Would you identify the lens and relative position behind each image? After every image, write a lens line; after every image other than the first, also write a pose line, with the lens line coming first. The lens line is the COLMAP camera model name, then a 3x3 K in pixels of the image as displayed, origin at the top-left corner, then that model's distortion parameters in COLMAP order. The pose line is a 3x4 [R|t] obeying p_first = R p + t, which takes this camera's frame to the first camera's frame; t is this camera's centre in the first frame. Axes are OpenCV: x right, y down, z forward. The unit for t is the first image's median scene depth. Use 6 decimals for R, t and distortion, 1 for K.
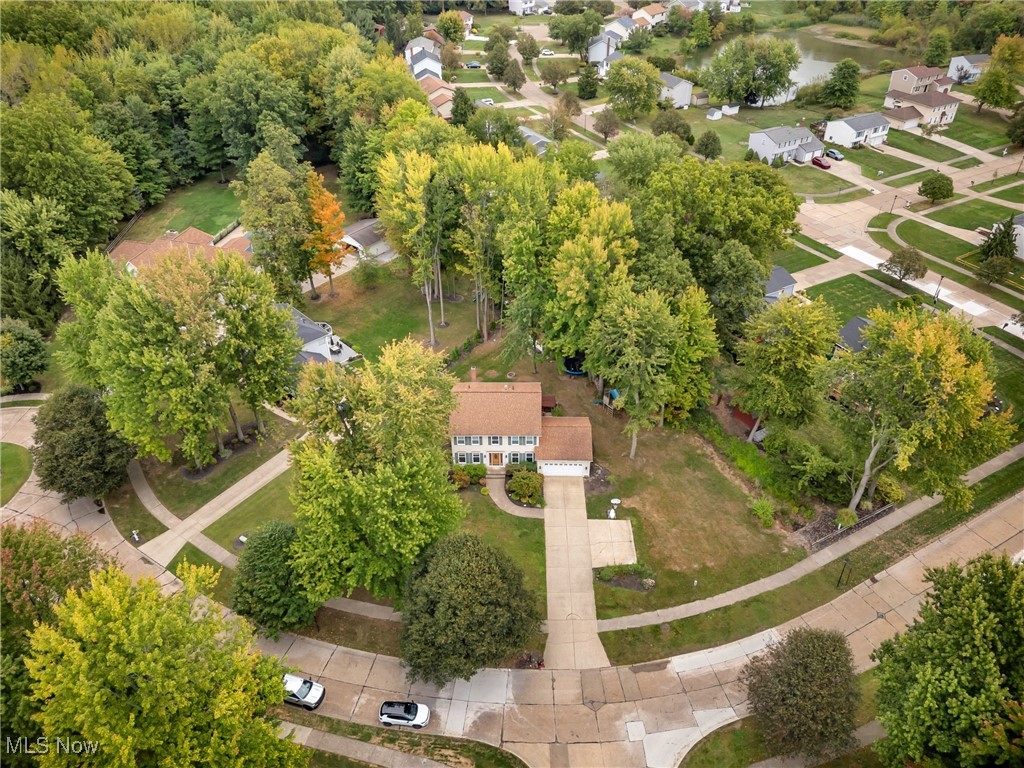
lens RADIAL K [[723.8, 0, 512.0], [0, 723.8, 384.0], [0, 0, 1]] dist [0.080645, -0.074527]
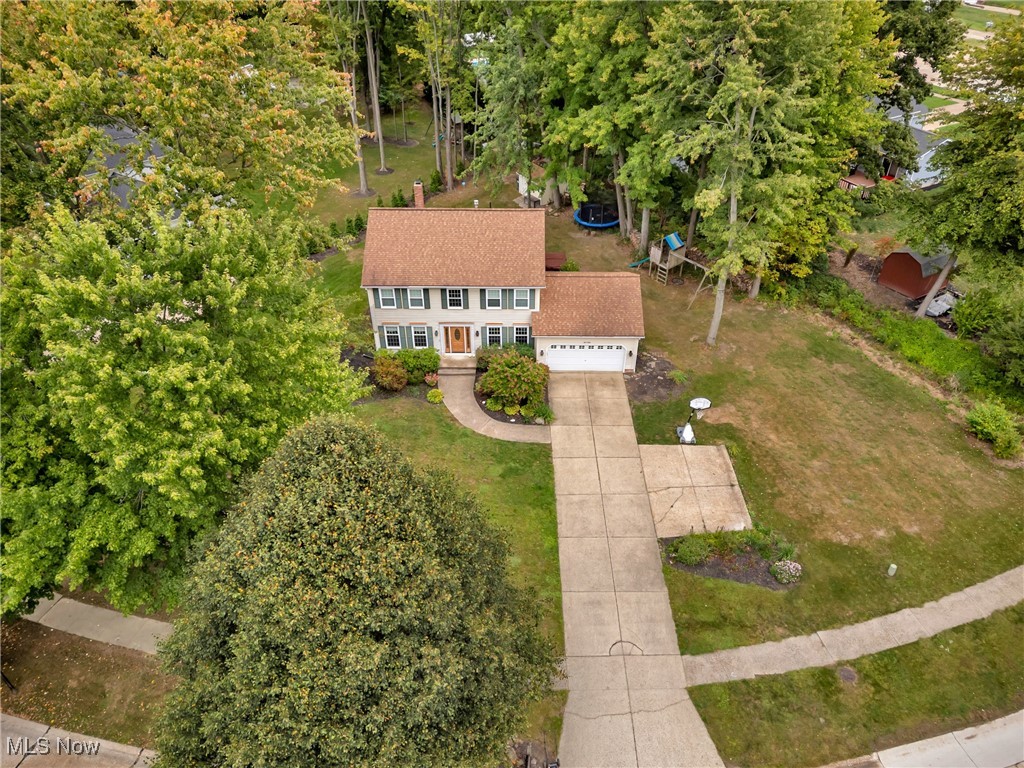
lens RADIAL K [[723.8, 0, 512.0], [0, 723.8, 384.0], [0, 0, 1]] dist [0.080645, -0.074527]
pose [[0.999891, -0.002682, 0.014497, 0.010731], [0.002582, 0.999973, 0.006865, 0.148584], [-0.014515, -0.006827, 0.999871, 0.529929]]
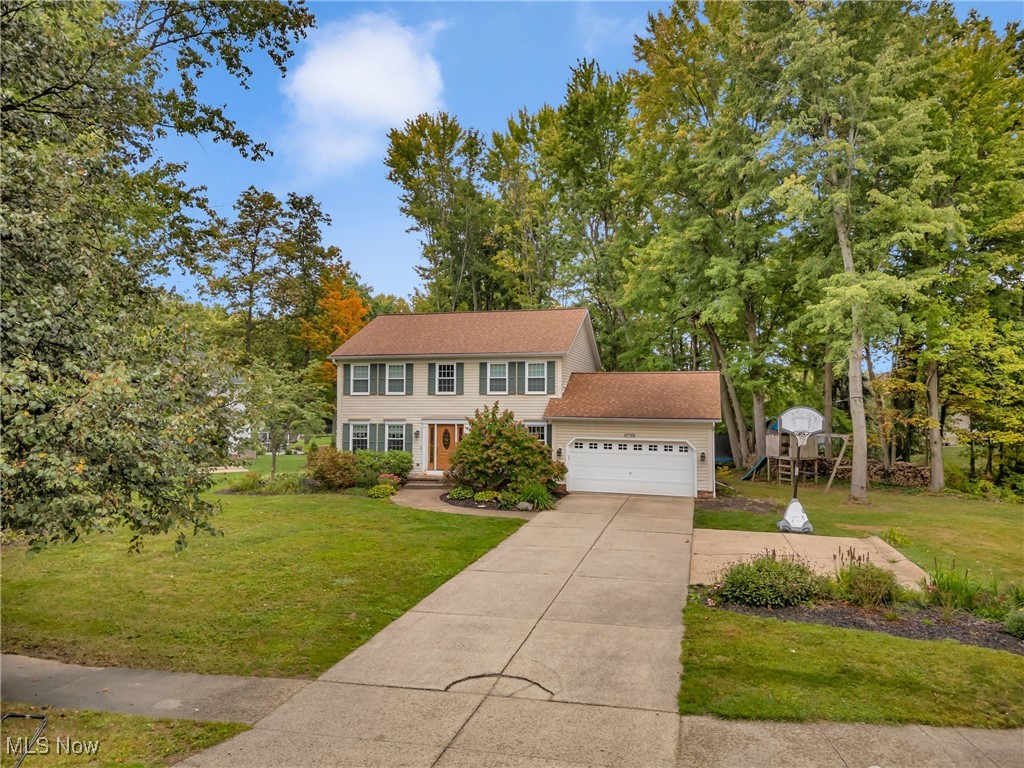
lens RADIAL K [[723.8, 0, 512.0], [0, 723.8, 384.0], [0, 0, 1]] dist [0.080645, -0.074527]
pose [[0.969510, -0.002036, -0.245043, 0.110261], [-0.153757, 0.773577, -0.614766, 0.332523], [0.190811, 0.633698, 0.749678, 0.801414]]
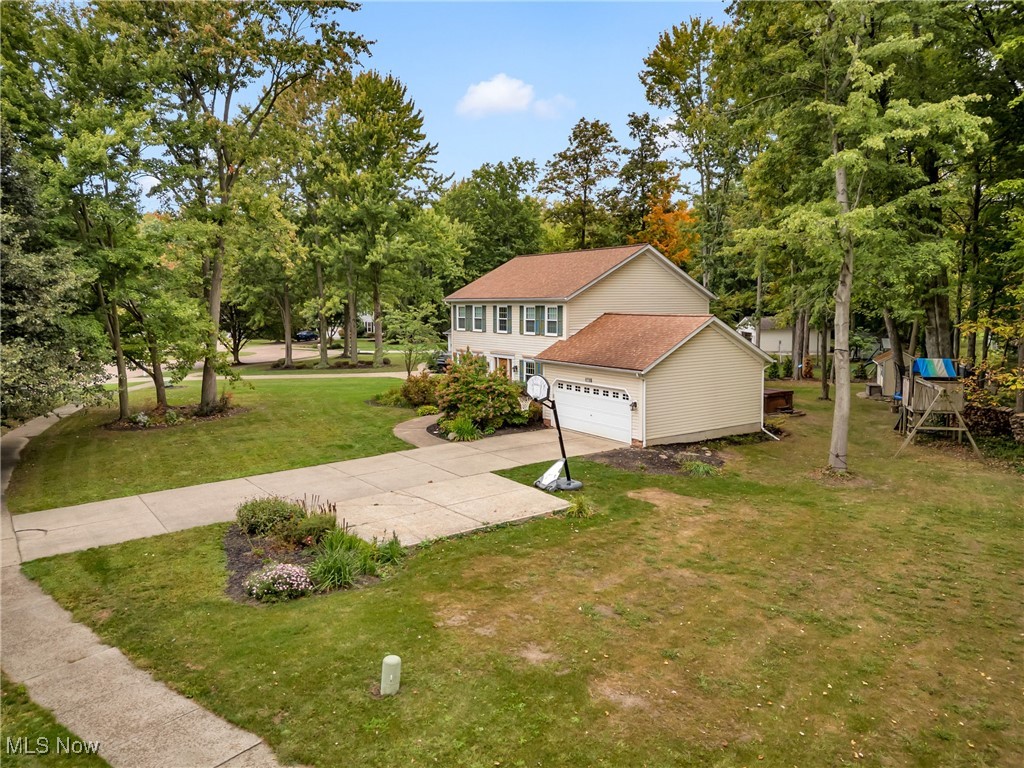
lens RADIAL K [[715.5, 0, 512.0], [0, 715.5, 384.0], [0, 0, 1]] dist [0.031469, 0.002297]
pose [[0.587407, 0.094102, -0.803802, 0.359835], [-0.486690, 0.834621, -0.257955, 0.239432], [0.646596, 0.542727, 0.536061, 0.872638]]
